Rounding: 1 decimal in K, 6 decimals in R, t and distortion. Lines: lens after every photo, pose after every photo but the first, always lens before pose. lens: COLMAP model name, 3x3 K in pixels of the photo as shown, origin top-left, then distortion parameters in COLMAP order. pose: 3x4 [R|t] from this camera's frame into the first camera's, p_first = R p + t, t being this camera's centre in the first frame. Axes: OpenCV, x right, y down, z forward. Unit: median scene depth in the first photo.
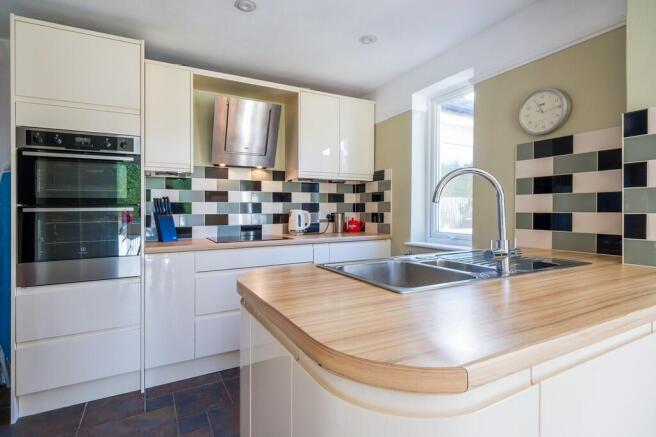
lens RADIAL K [[326.5, 0, 326.8], [0, 326.5, 213.6], [0, 0, 1]] dist [-0.001699, -0.000554]
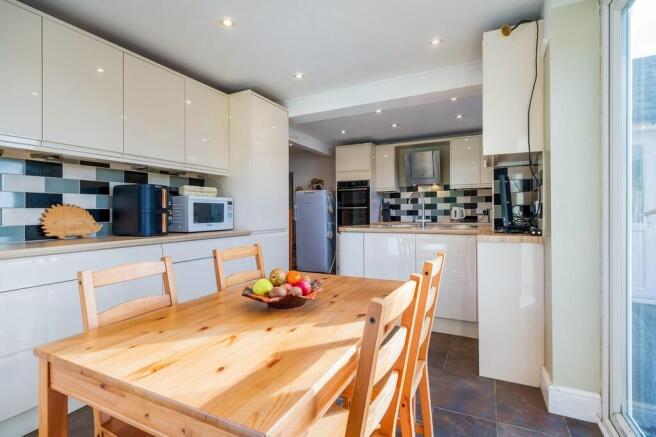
lens RADIAL K [[326.5, 0, 328.4], [0, 326.5, 214.9], [0, 0, 1]] dist [-0.001699, -0.000554]
pose [[0.574754, 0.006875, -0.818297, 0.992750], [-0.003832, 0.999976, 0.005710, 0.022808], [0.818317, -0.000146, 0.574767, -0.556286]]
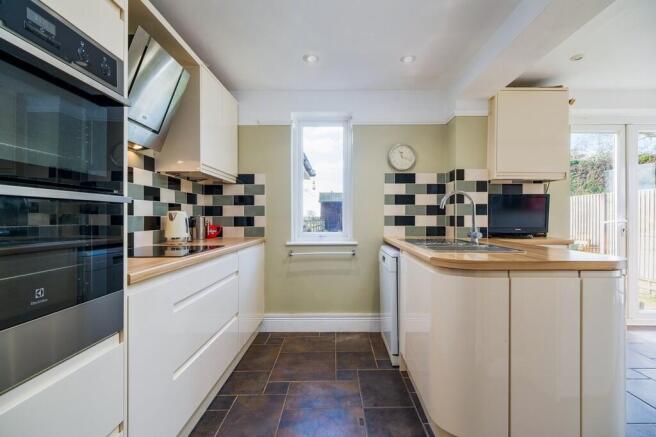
lens RADIAL K [[326.5, 0, 328.5], [0, 326.5, 216.0], [0, 0, 1]] dist [-0.001699, -0.000554]
pose [[0.448991, 0.002475, 0.893533, -0.668623], [0.005660, 0.999968, -0.005614, 0.003670], [-0.893518, 0.007578, 0.448963, 0.366904]]
